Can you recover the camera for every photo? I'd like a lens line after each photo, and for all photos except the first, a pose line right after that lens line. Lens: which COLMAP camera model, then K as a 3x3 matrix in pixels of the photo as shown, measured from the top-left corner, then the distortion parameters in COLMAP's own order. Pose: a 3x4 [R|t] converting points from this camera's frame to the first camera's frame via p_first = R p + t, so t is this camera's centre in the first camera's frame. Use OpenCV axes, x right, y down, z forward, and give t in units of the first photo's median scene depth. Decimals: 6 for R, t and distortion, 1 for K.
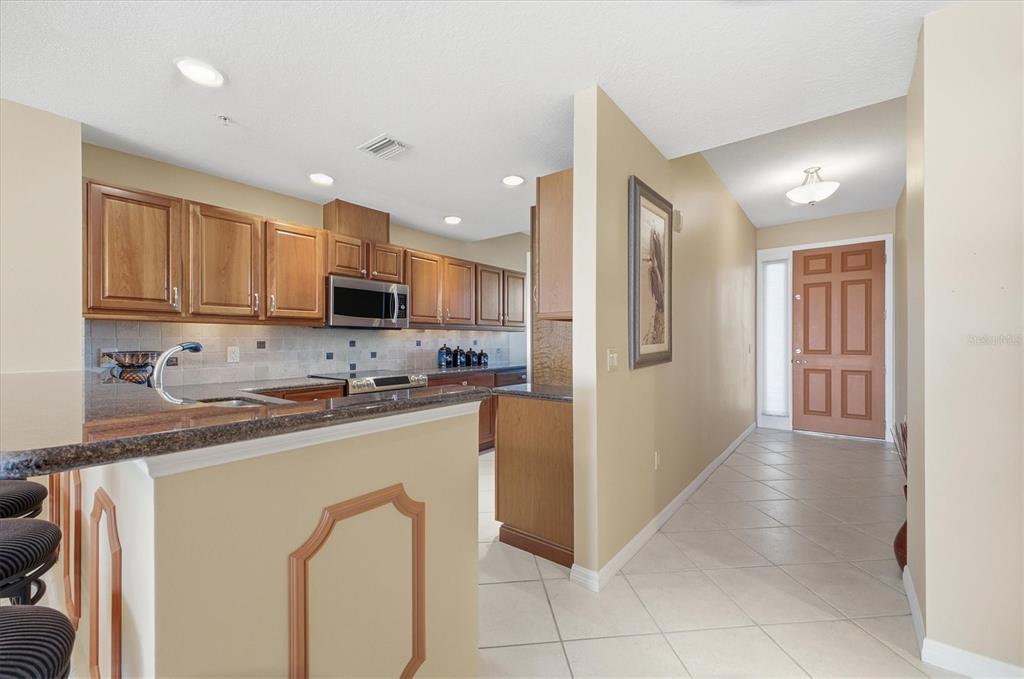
lens RADIAL K [[410.2, 0, 514.1], [0, 410.2, 340.7], [0, 0, 1]] dist [0.003656, -0.000092]
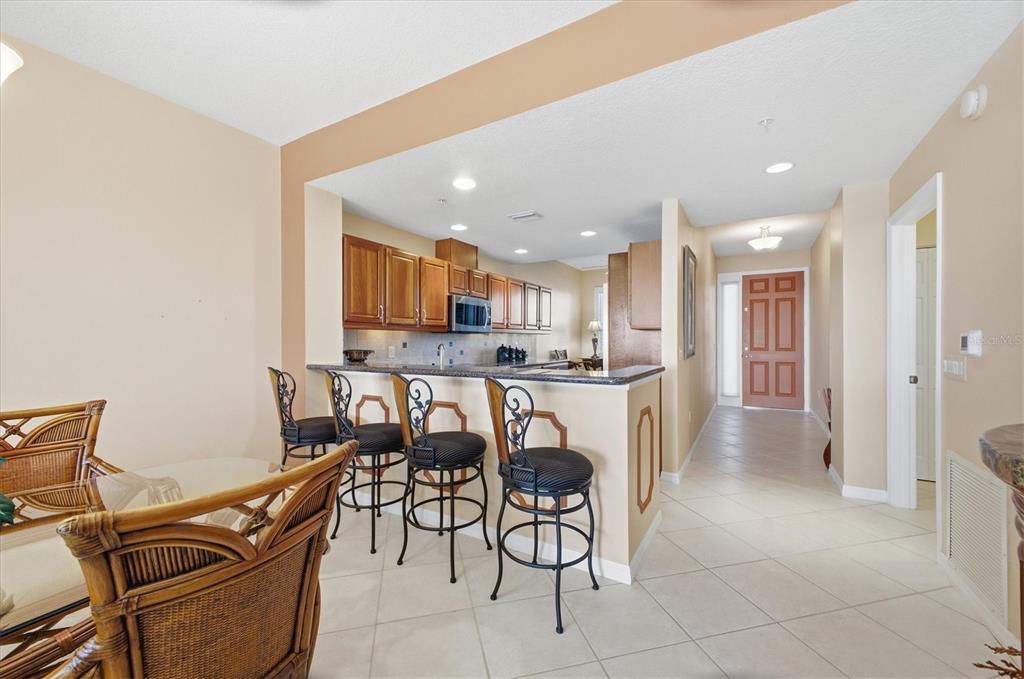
lens RADIAL K [[410.2, 0, 505.5], [0, 410.2, 340.4], [0, 0, 1]] dist [0.003656, -0.000092]
pose [[0.990201, -0.000959, 0.139650, -0.332825], [0.000799, 0.999999, 0.001203, -0.005122], [-0.139651, -0.001080, 0.990200, -0.276527]]
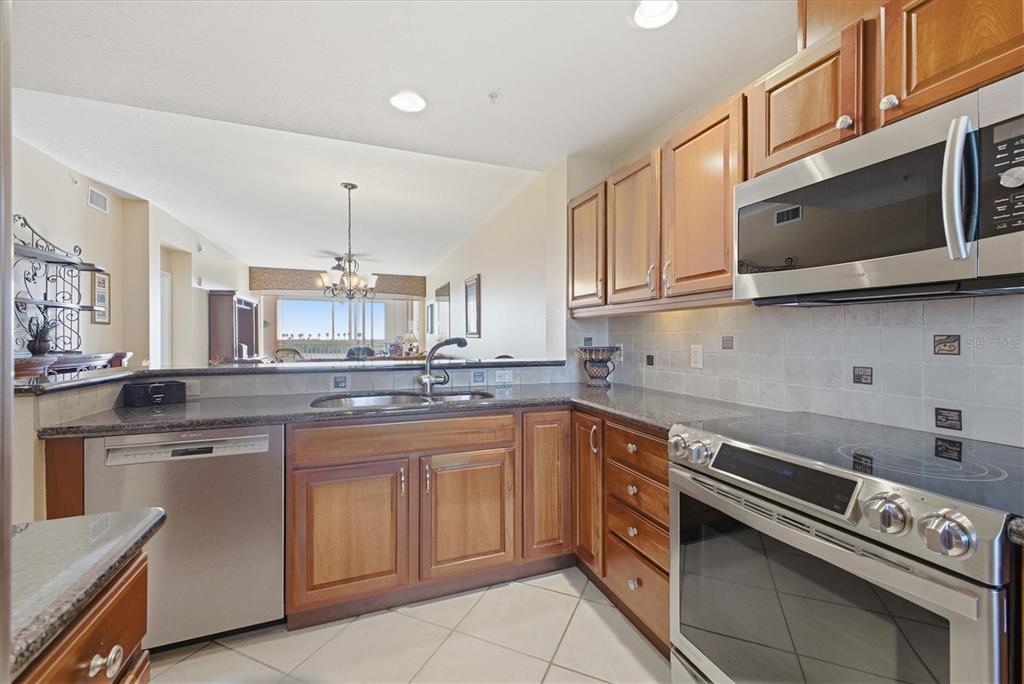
lens RADIAL K [[410.2, 0, 509.8], [0, 410.2, 338.3], [0, 0, 1]] dist [0.003656, -0.000092]
pose [[-0.500113, 0.002228, -0.865957, 0.036570], [0.000448, 0.999997, 0.002314, 0.001300], [0.865960, 0.000769, -0.500113, 0.716471]]
